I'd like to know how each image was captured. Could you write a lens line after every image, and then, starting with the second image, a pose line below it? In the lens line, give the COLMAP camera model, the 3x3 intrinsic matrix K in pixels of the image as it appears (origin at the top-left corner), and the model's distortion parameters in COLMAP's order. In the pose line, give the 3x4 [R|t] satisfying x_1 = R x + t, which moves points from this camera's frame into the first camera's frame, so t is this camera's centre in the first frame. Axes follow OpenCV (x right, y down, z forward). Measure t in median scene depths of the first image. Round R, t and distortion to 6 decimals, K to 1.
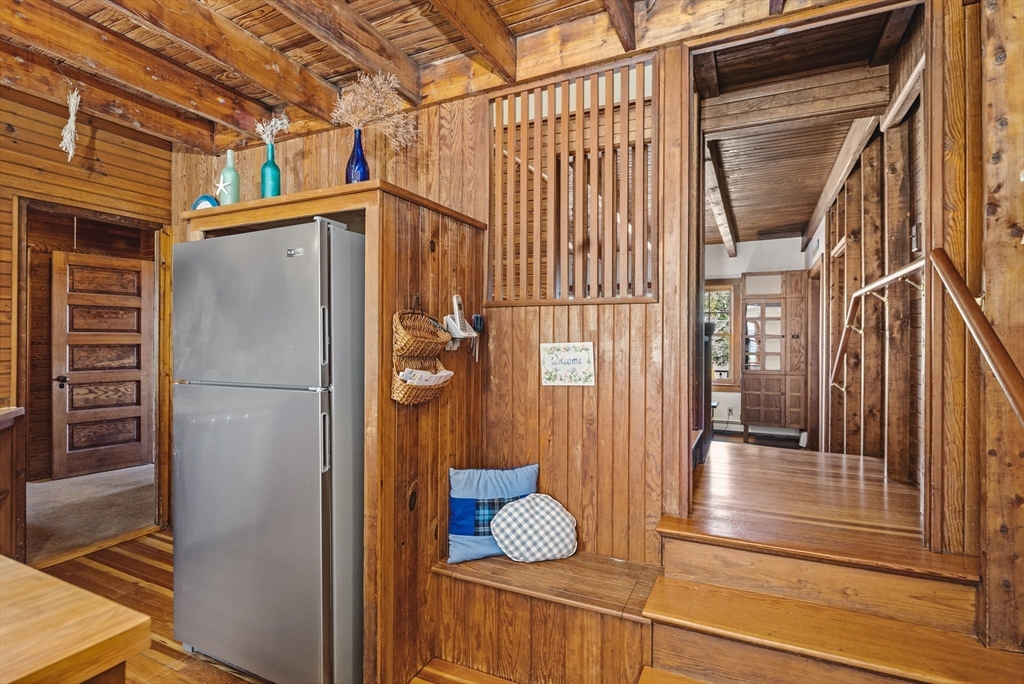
lens RADIAL K [[496.8, 0, 511.1], [0, 496.8, 336.5], [0, 0, 1]] dist [-0.023837, 0.000656]
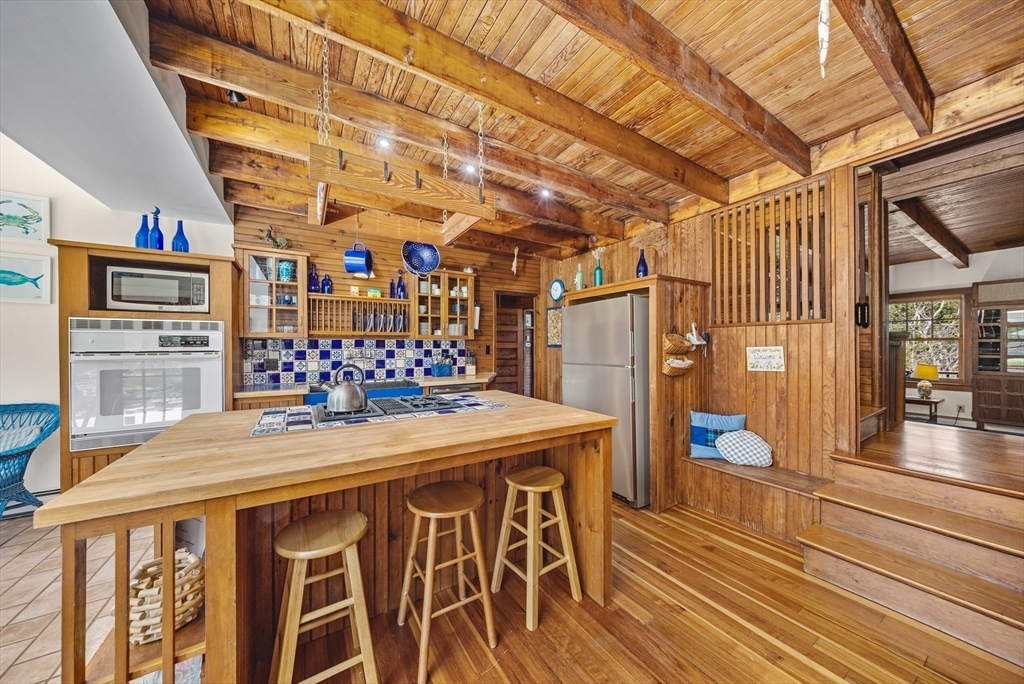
lens RADIAL K [[335.6, 0, 505.4], [0, 335.6, 344.8], [0, 0, 1]] dist [-0.008458, -0.000572]
pose [[0.837446, -0.007380, -0.546470, -0.011479], [0.009583, 0.999953, 0.001181, -0.004528], [0.546435, -0.006225, 0.837478, -0.524557]]
